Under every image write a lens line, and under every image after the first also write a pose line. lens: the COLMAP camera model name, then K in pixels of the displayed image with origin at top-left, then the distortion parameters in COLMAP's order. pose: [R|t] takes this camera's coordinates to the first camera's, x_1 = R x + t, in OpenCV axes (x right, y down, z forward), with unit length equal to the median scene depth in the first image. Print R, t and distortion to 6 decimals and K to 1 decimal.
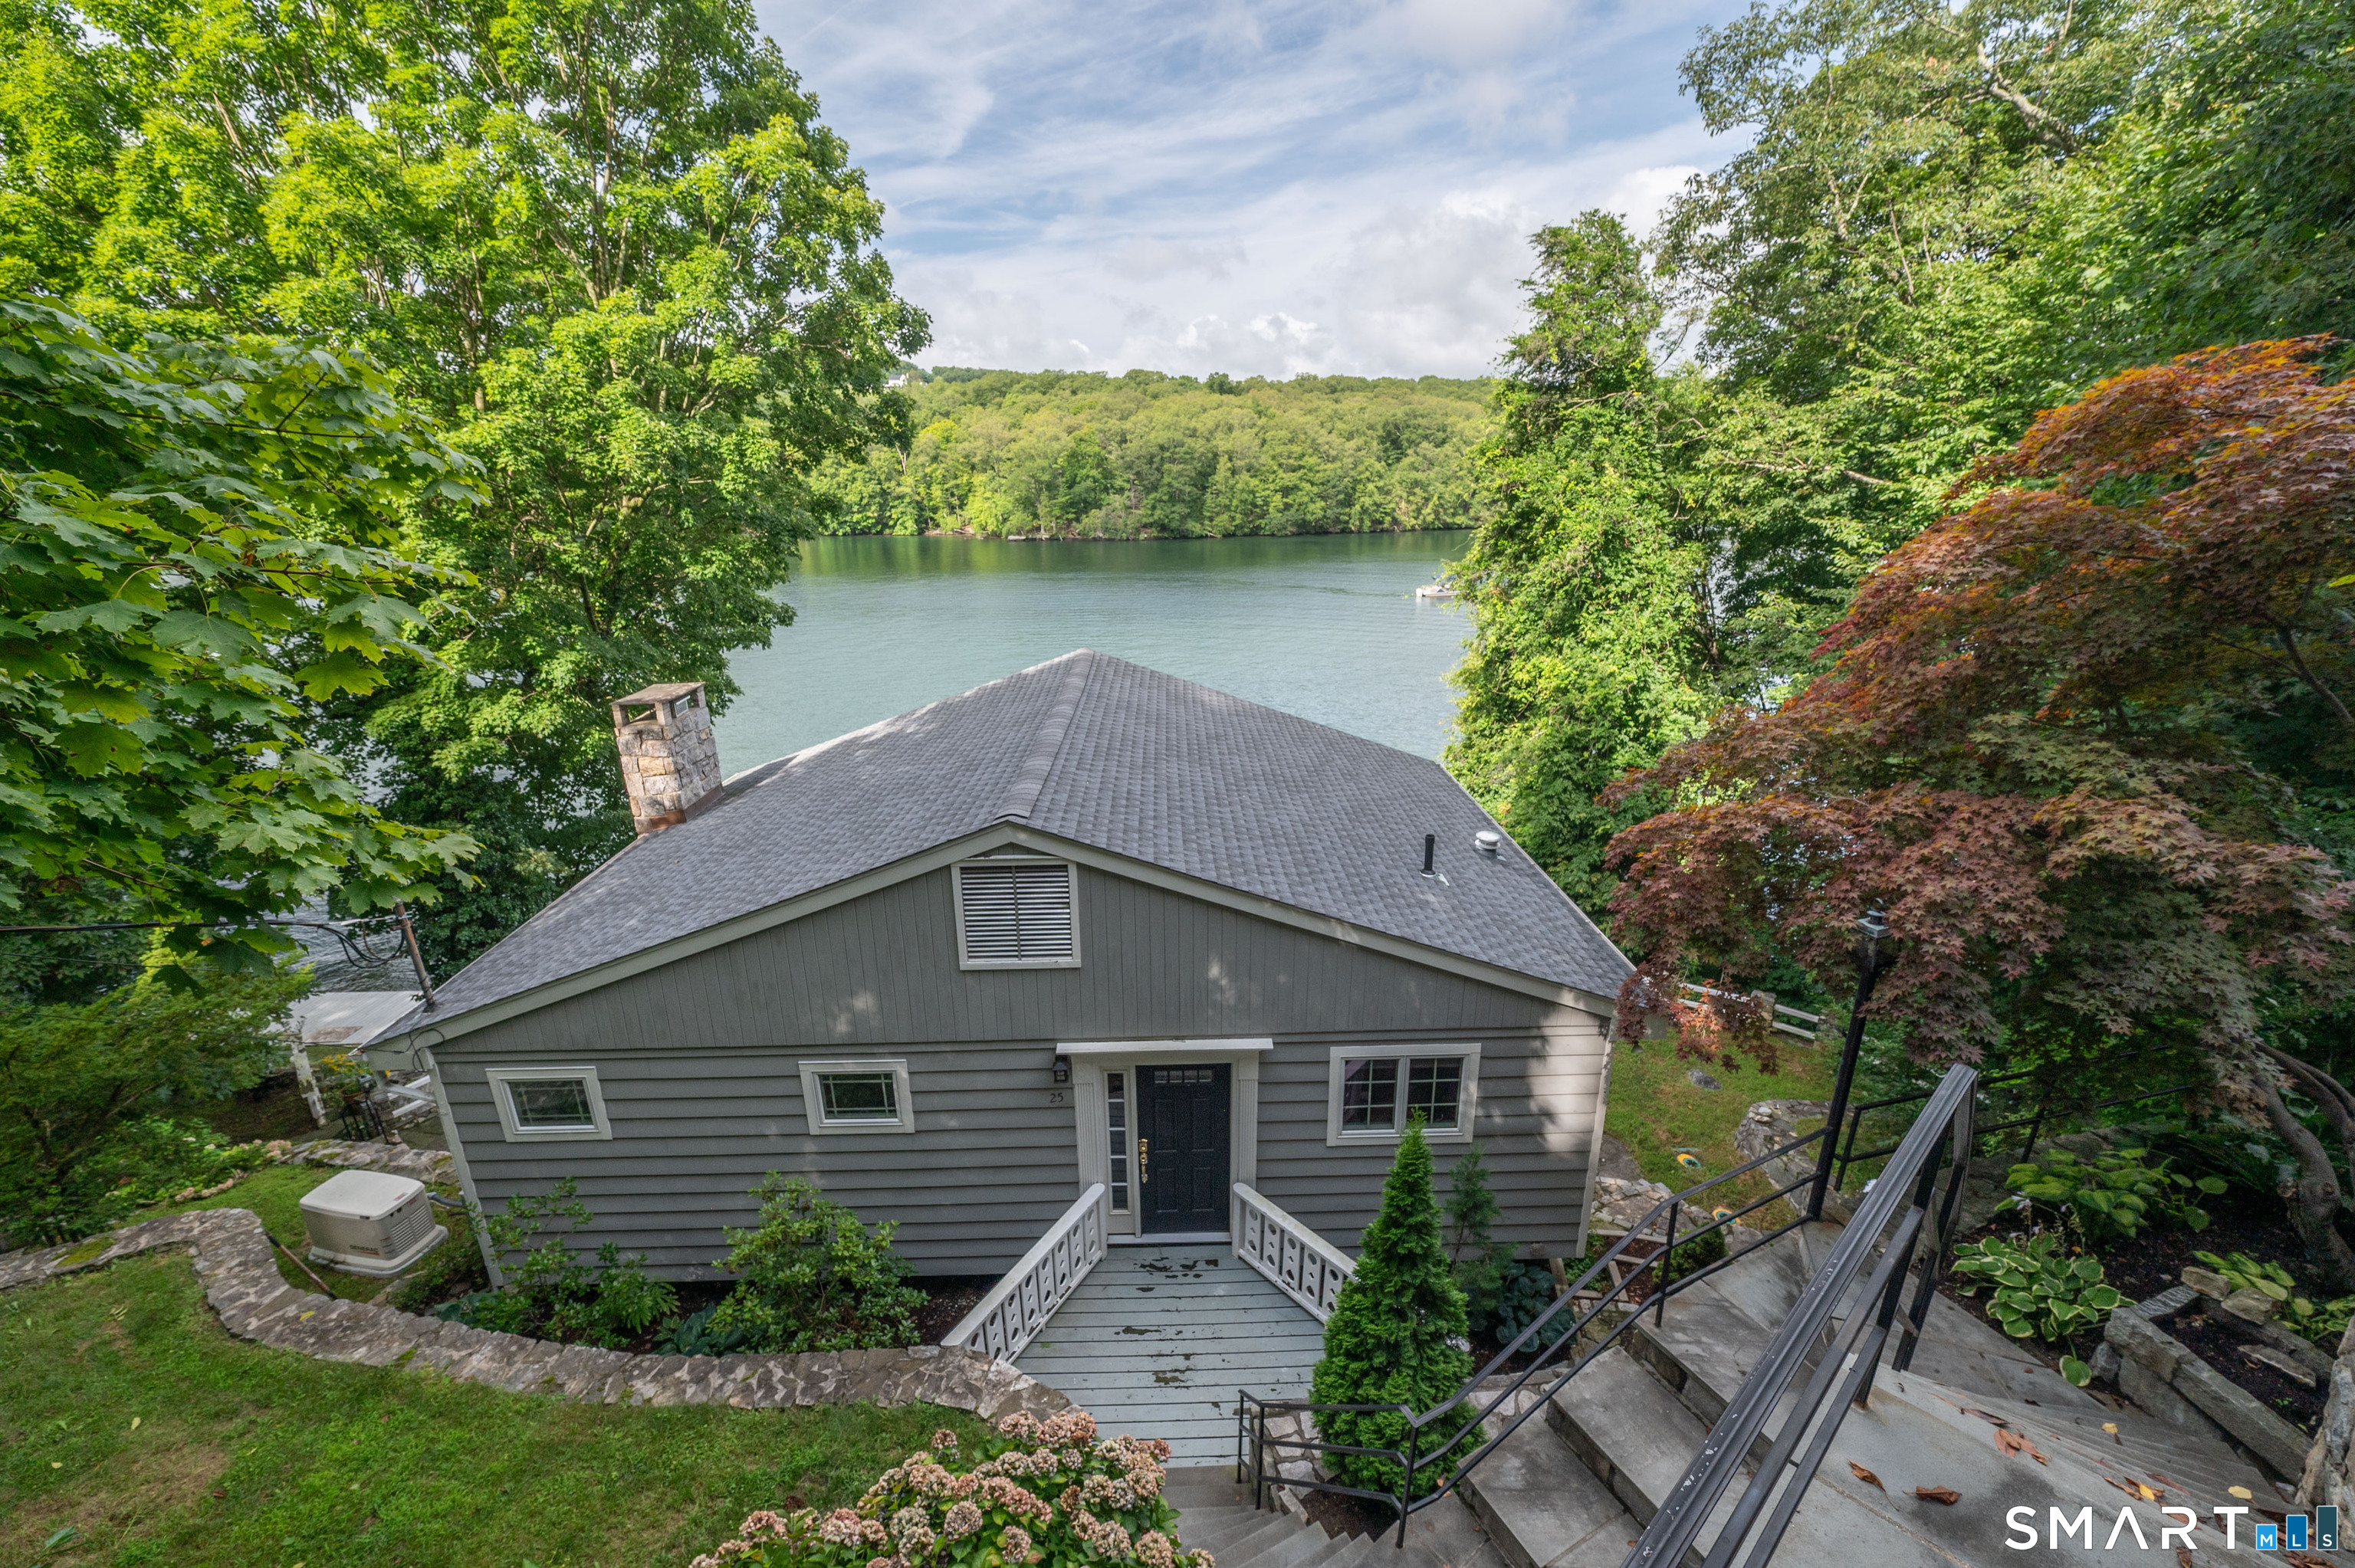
lens RADIAL K [[950.8, 0, 1177.5], [0, 950.8, 784.0], [0, 0, 1]] dist [-0.000469, -0.000220]
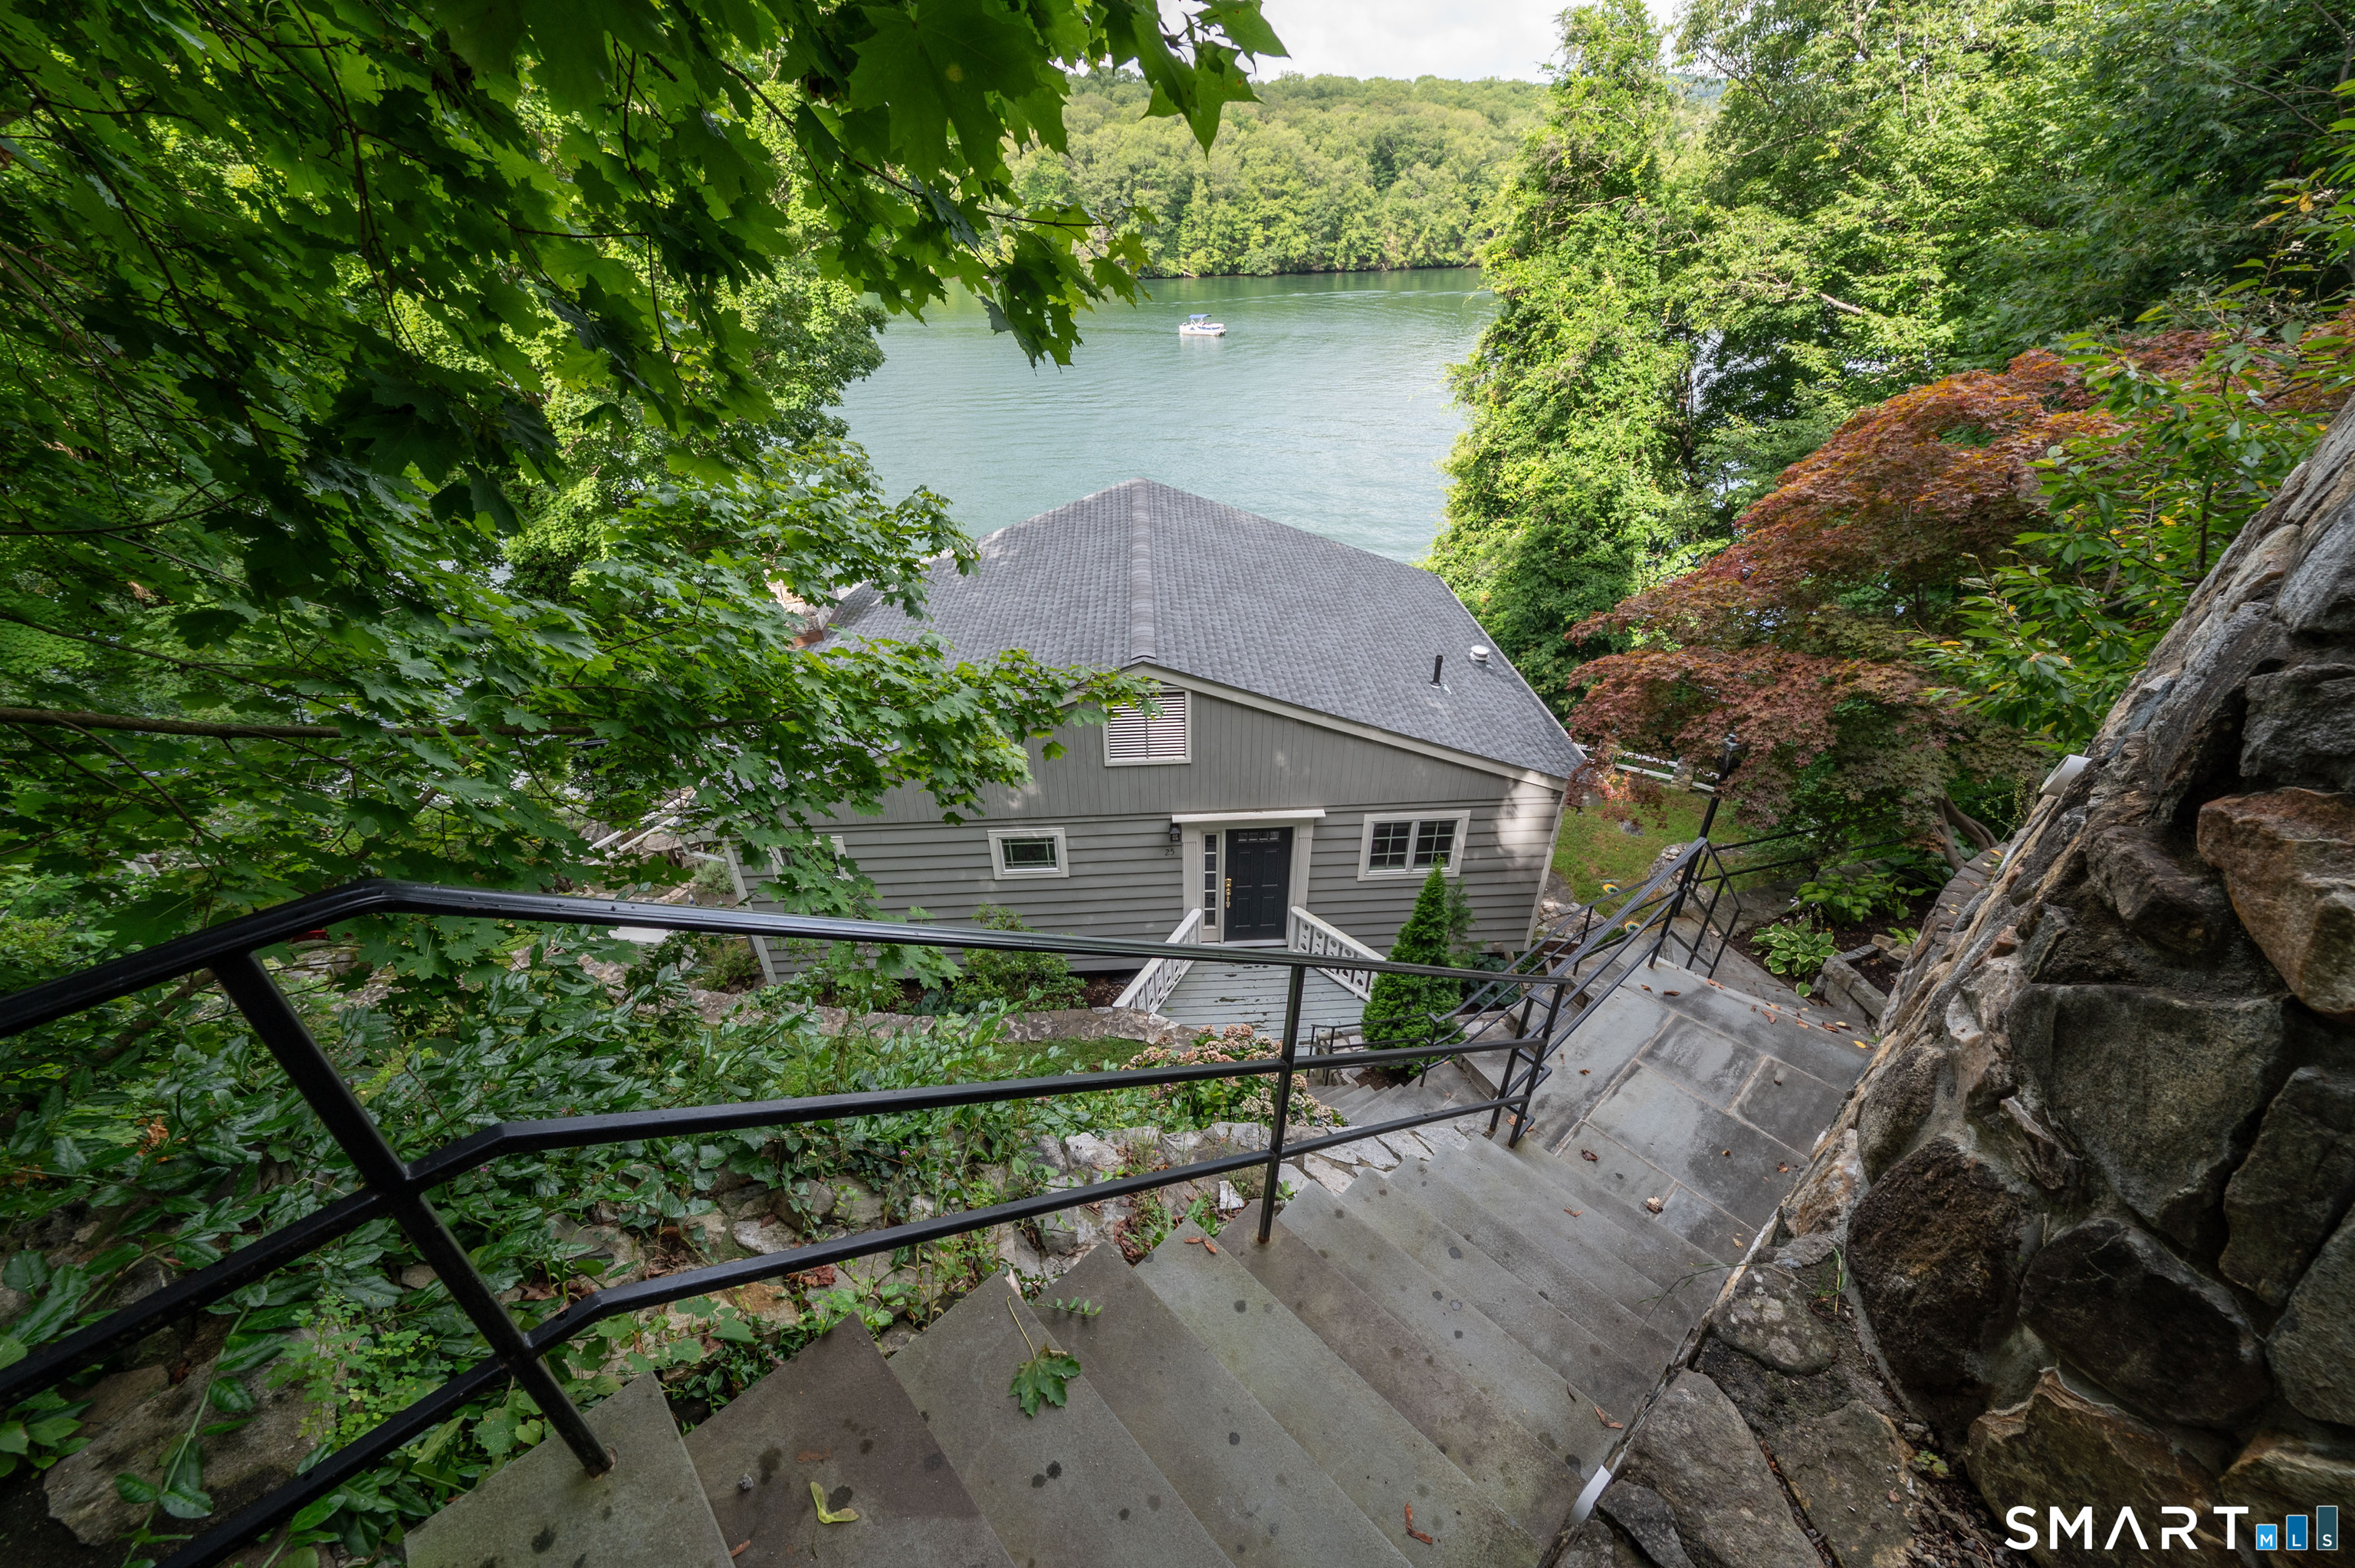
lens RADIAL K [[923.4, 0, 1181.9], [0, 923.4, 783.0], [0, 0, 1]] dist [-0.001577, 0.000069]
pose [[0.999509, -0.015359, 0.027316, -0.086310], [0.008117, 0.968793, 0.247737, -0.064891], [-0.030268, -0.247394, 0.968442, -0.181155]]
